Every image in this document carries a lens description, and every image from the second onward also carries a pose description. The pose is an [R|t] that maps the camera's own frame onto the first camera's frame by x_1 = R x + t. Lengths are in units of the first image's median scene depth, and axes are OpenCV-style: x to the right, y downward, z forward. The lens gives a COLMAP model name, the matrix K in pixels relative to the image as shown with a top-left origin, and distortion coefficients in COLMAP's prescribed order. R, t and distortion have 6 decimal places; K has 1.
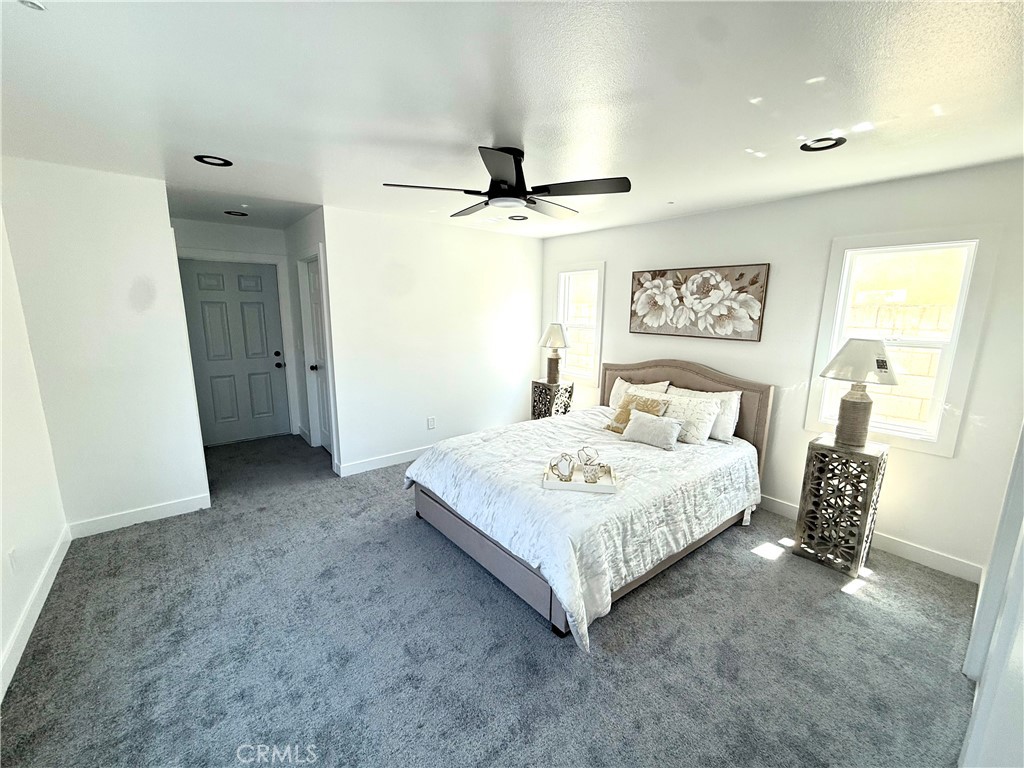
lens RADIAL K [[410.4, 0, 509.6], [0, 410.4, 383.0], [0, 0, 1]] dist [-0.009789, 0.000197]
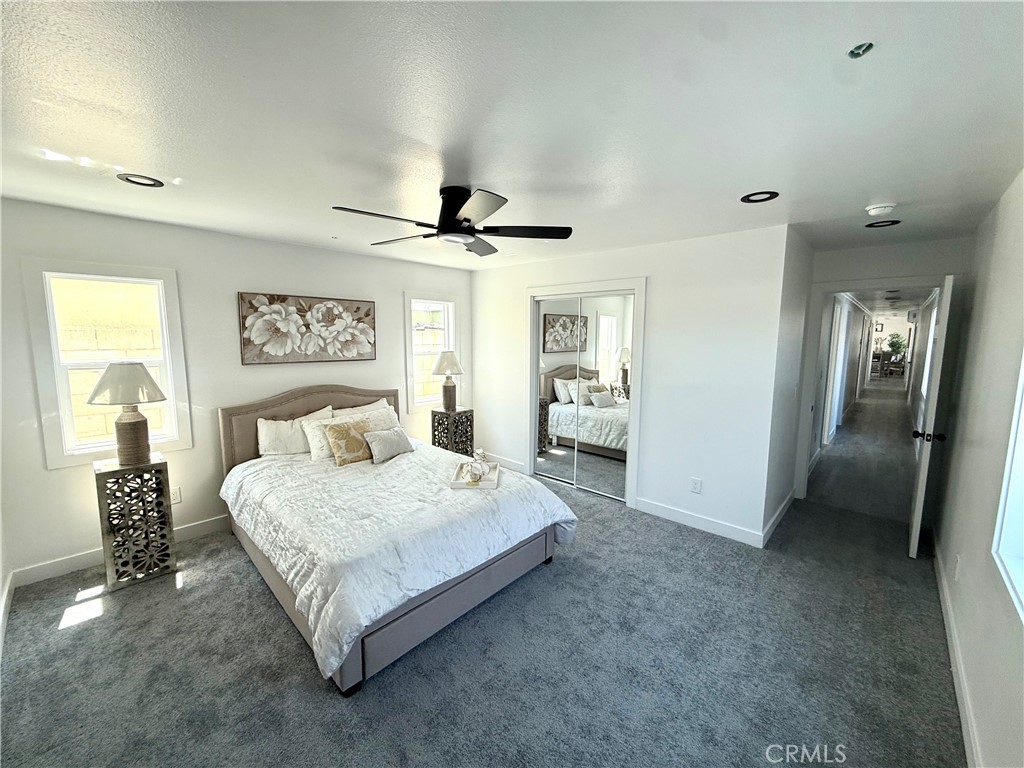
lens RADIAL K [[410.4, 0, 509.8], [0, 410.4, 385.3], [0, 0, 1]] dist [-0.009789, 0.000197]
pose [[-0.141026, -0.139612, 0.980112, -0.672372], [0.167011, 0.972463, 0.162553, -0.144739], [-0.975817, 0.186614, -0.113826, 0.658434]]
